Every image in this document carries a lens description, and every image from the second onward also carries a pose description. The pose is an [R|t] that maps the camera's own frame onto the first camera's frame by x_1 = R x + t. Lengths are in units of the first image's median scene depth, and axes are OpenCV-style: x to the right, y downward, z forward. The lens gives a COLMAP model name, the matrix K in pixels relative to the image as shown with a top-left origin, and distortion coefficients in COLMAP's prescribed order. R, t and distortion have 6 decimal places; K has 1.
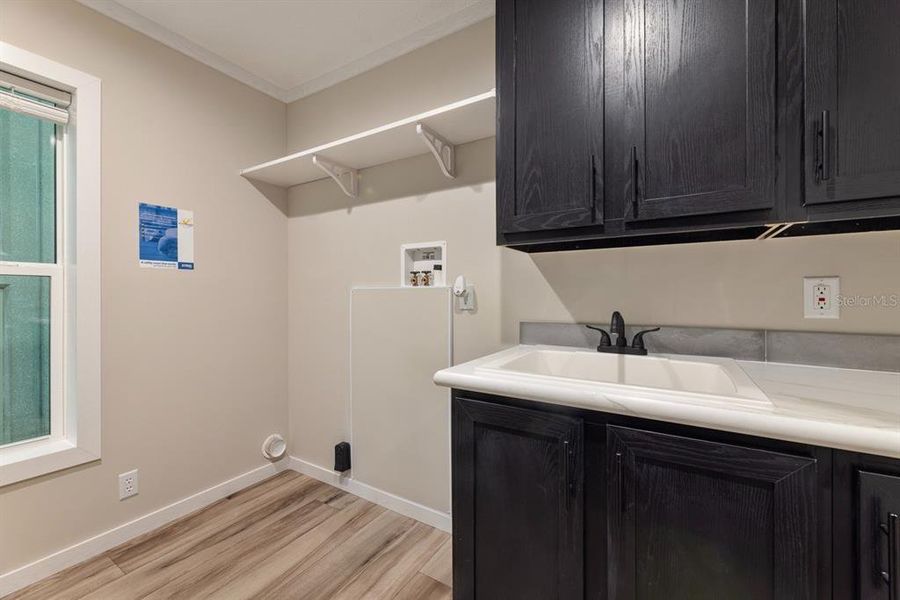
lens RADIAL K [[367.2, 0, 450.9], [0, 367.2, 292.6], [0, 0, 1]] dist [-0.000792, 0.000013]
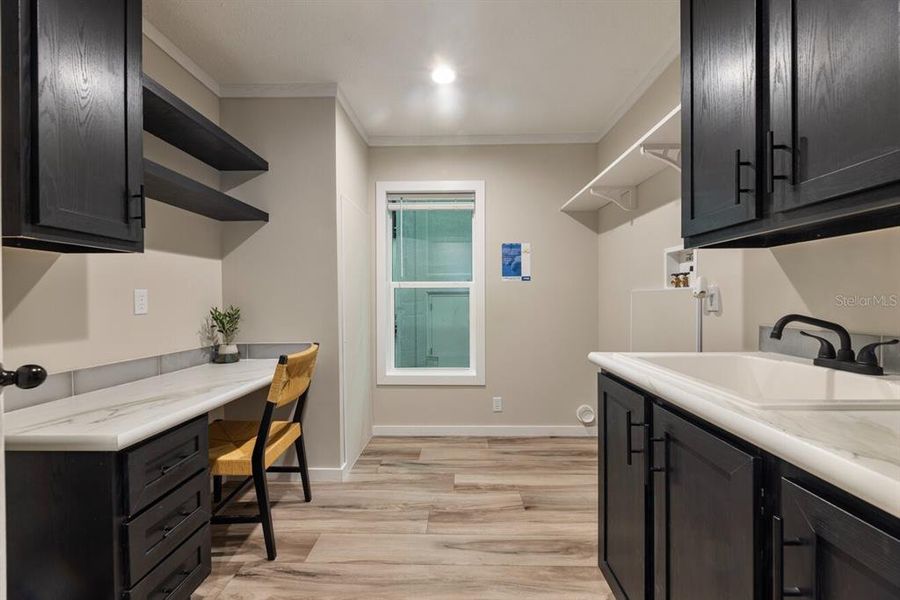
lens RADIAL K [[373.0, 0, 451.6], [0, 373.0, 295.0], [0, 0, 1]] dist [-0.000273, -0.000129]
pose [[0.505265, -0.008627, -0.862921, 0.534012], [0.009667, 0.999944, -0.004336, 0.001485], [0.862910, -0.006151, 0.505320, -0.088547]]
